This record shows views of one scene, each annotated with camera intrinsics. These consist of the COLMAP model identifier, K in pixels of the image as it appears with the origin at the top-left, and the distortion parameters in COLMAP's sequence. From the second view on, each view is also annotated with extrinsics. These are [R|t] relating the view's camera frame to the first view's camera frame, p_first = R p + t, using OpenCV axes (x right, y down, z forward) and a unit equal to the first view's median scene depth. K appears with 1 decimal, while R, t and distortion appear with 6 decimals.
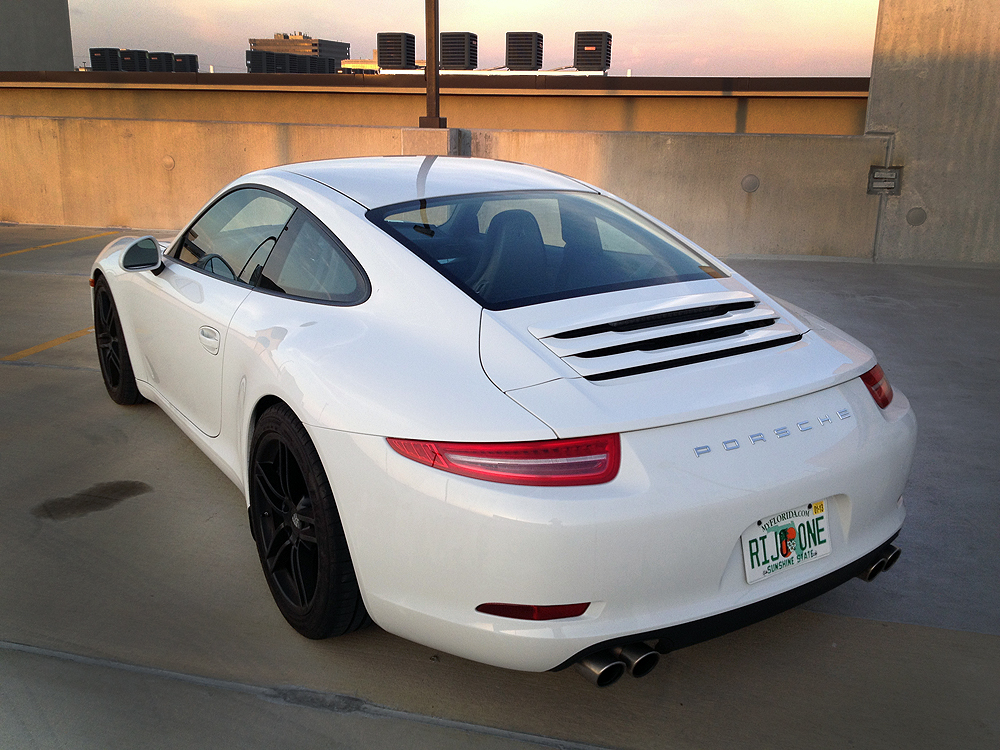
lens RADIAL K [[1011.4, 0, 500.0], [0, 1011.4, 375.0], [0, 0, 1]] dist [0.005931, -0.010327]
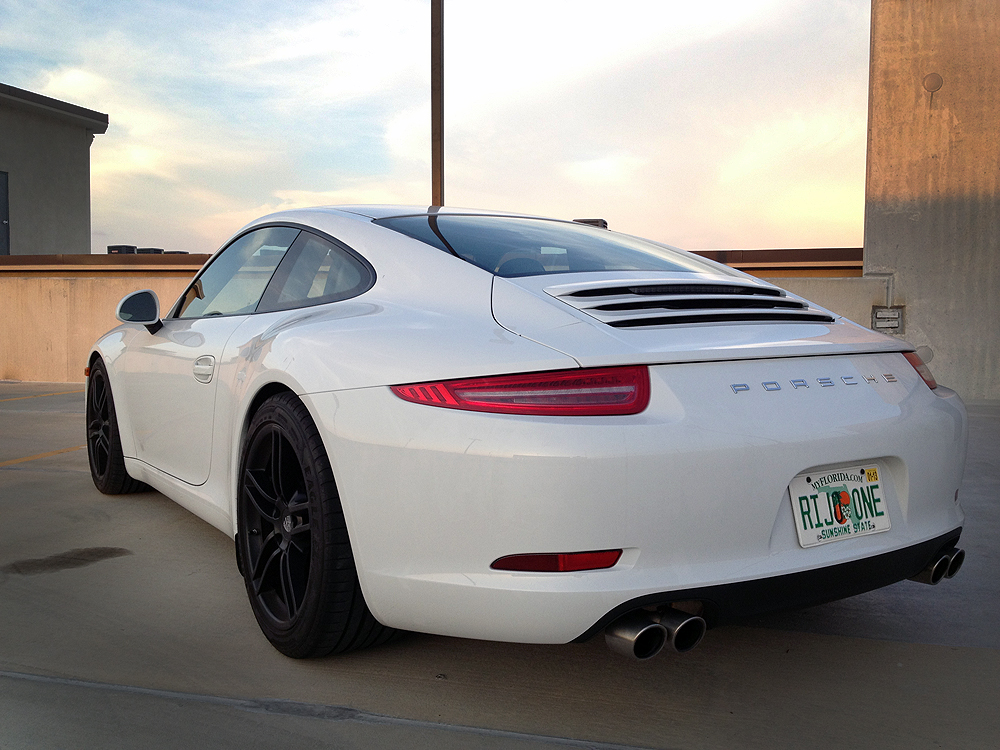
lens RADIAL K [[1009.9, 0, 494.9], [0, 1009.9, 373.8], [0, 0, 1]] dist [0.000324, -0.024876]
pose [[0.999952, -0.008702, -0.004506, -0.013287], [0.007466, 0.974392, -0.224731, 0.234182], [0.006346, 0.224686, 0.974410, 0.105065]]
